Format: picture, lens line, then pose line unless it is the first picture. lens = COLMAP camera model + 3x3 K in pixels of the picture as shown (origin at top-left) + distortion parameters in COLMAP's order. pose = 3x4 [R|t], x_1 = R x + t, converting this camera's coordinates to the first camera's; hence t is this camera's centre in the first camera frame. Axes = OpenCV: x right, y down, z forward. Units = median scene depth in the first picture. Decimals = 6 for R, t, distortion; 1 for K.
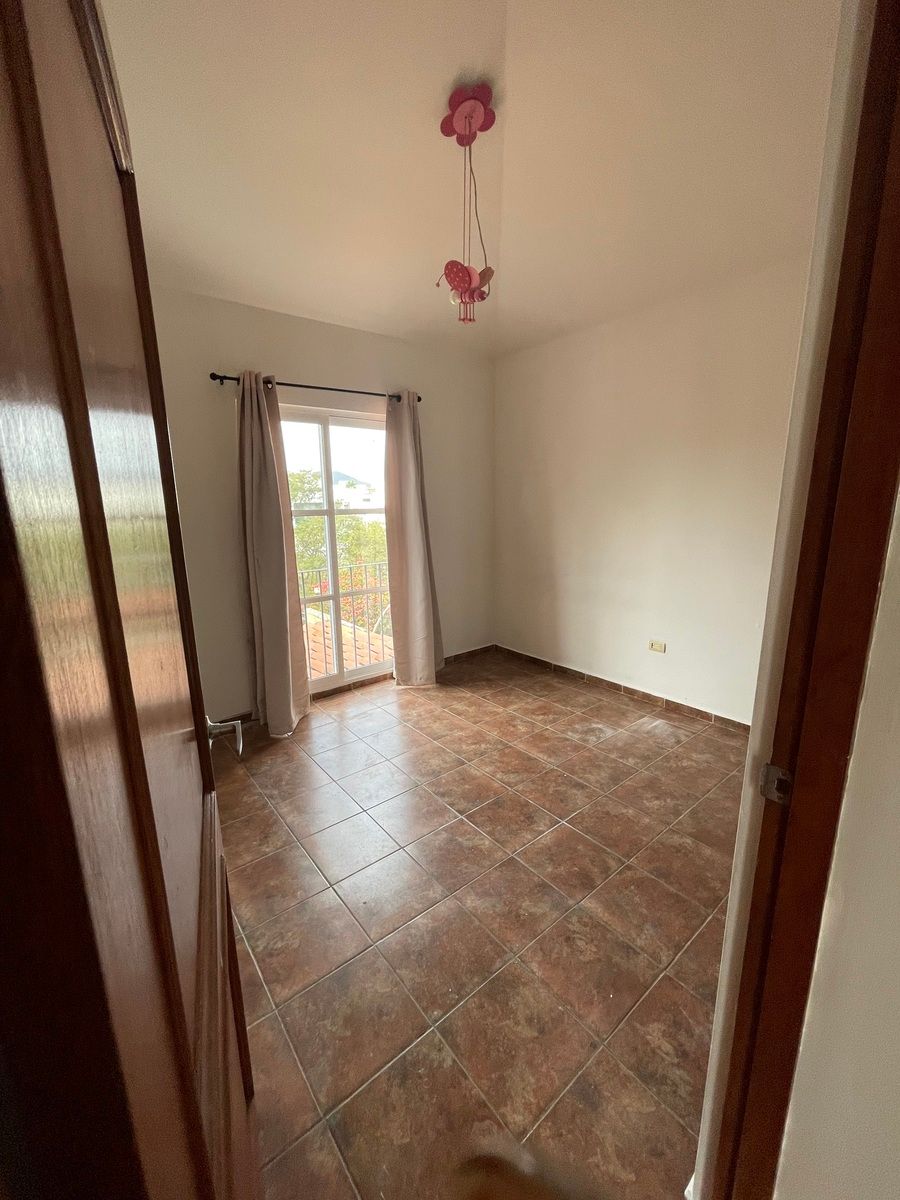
lens RADIAL K [[481.6, 0, 454.2], [0, 481.6, 601.8], [0, 0, 1]] dist [0.000216, 0.000335]
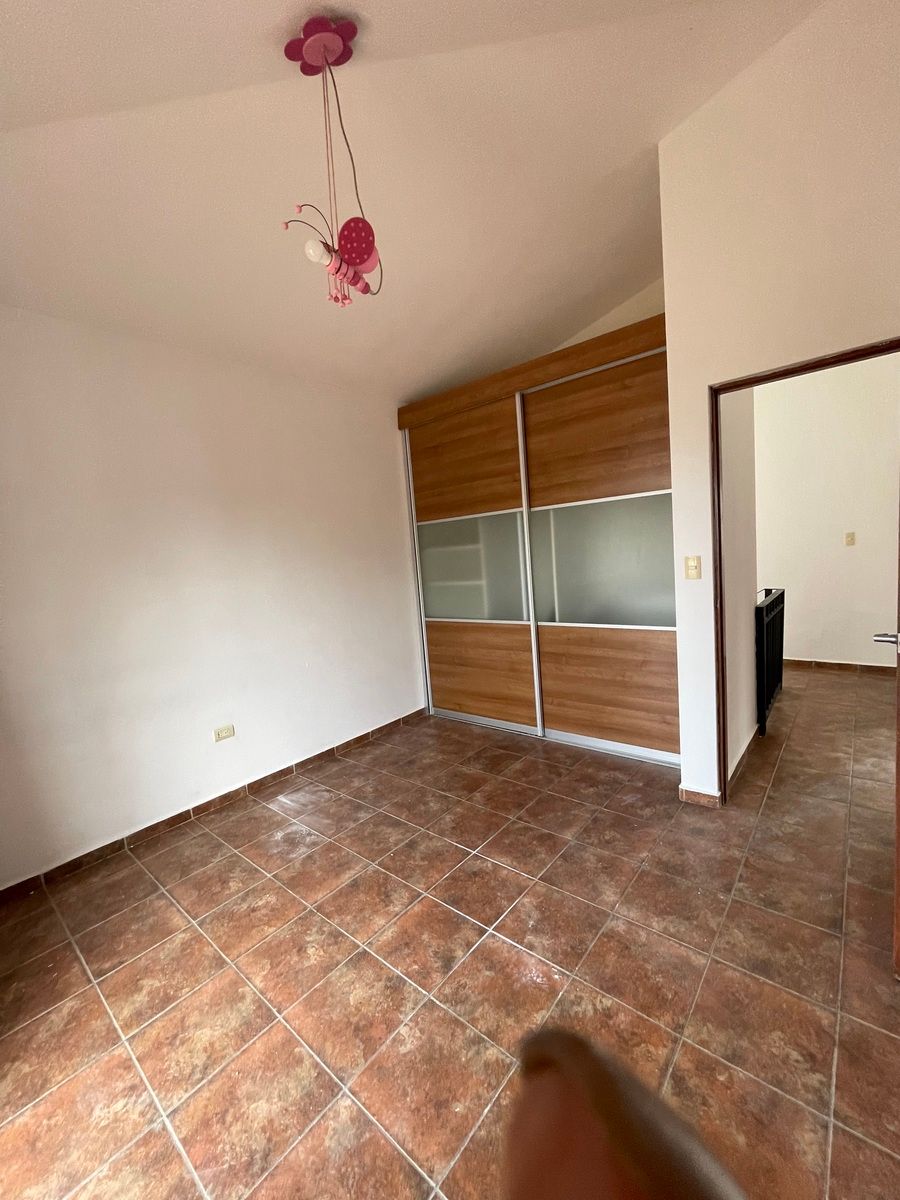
lens RADIAL K [[481.6, 0, 455.8], [0, 481.6, 597.1], [0, 0, 1]] dist [0.000216, 0.000335]
pose [[-0.177523, -0.063217, 0.982084, -0.531564], [0.287926, 0.950932, 0.113258, -0.127632], [-0.941055, 0.302873, -0.150611, 0.760535]]
